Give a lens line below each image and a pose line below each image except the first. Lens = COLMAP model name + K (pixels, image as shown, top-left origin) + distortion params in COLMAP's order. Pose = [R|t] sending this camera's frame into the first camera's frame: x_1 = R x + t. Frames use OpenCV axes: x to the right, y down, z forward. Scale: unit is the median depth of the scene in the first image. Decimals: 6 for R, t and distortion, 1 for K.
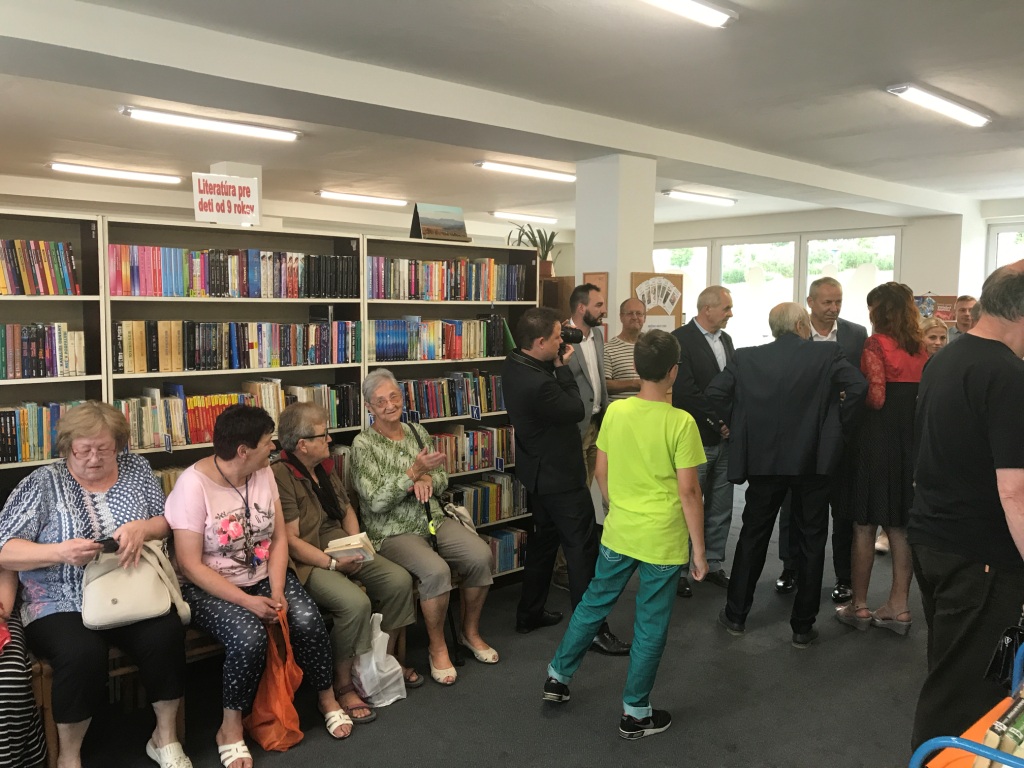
lens RADIAL K [[860.3, 0, 510.6], [0, 860.3, 381.6], [0, 0, 1]] dist [0.026541, -0.024347]
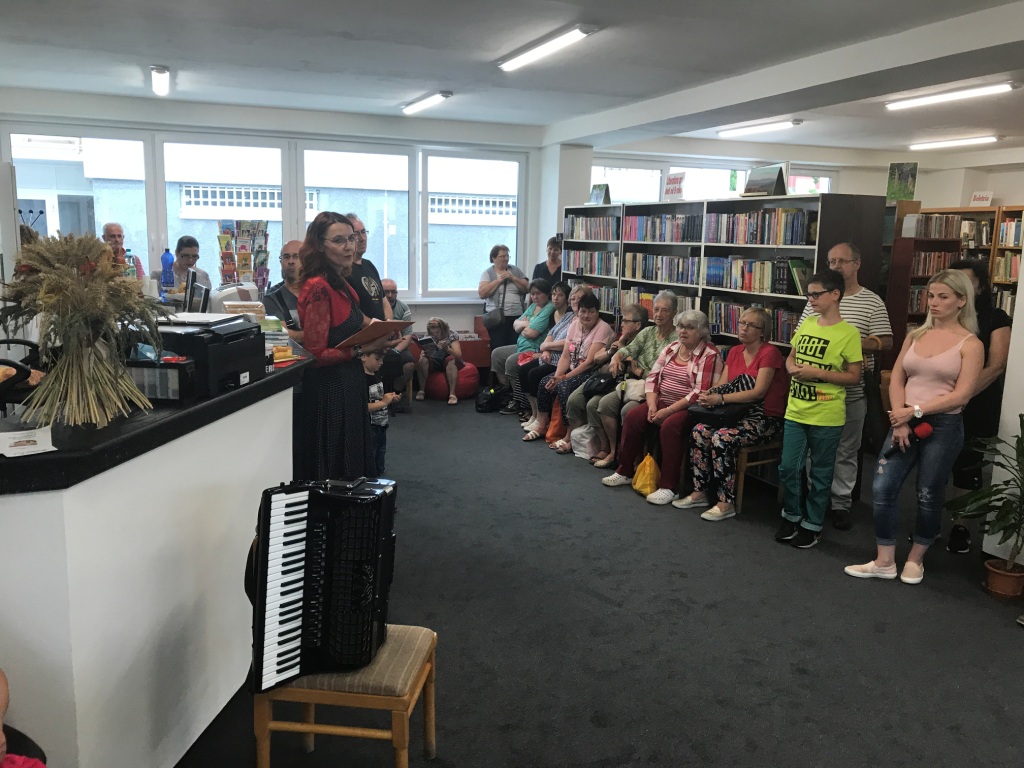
lens RADIAL K [[860.3, 0, 511.9], [0, 860.3, 385.4], [0, 0, 1]] dist [0.026541, -0.024347]
pose [[-0.347425, 0.145799, -0.926304, 1.311911], [-0.105819, 0.975432, 0.193220, -0.104359], [0.931718, 0.165150, -0.323462, 1.170224]]
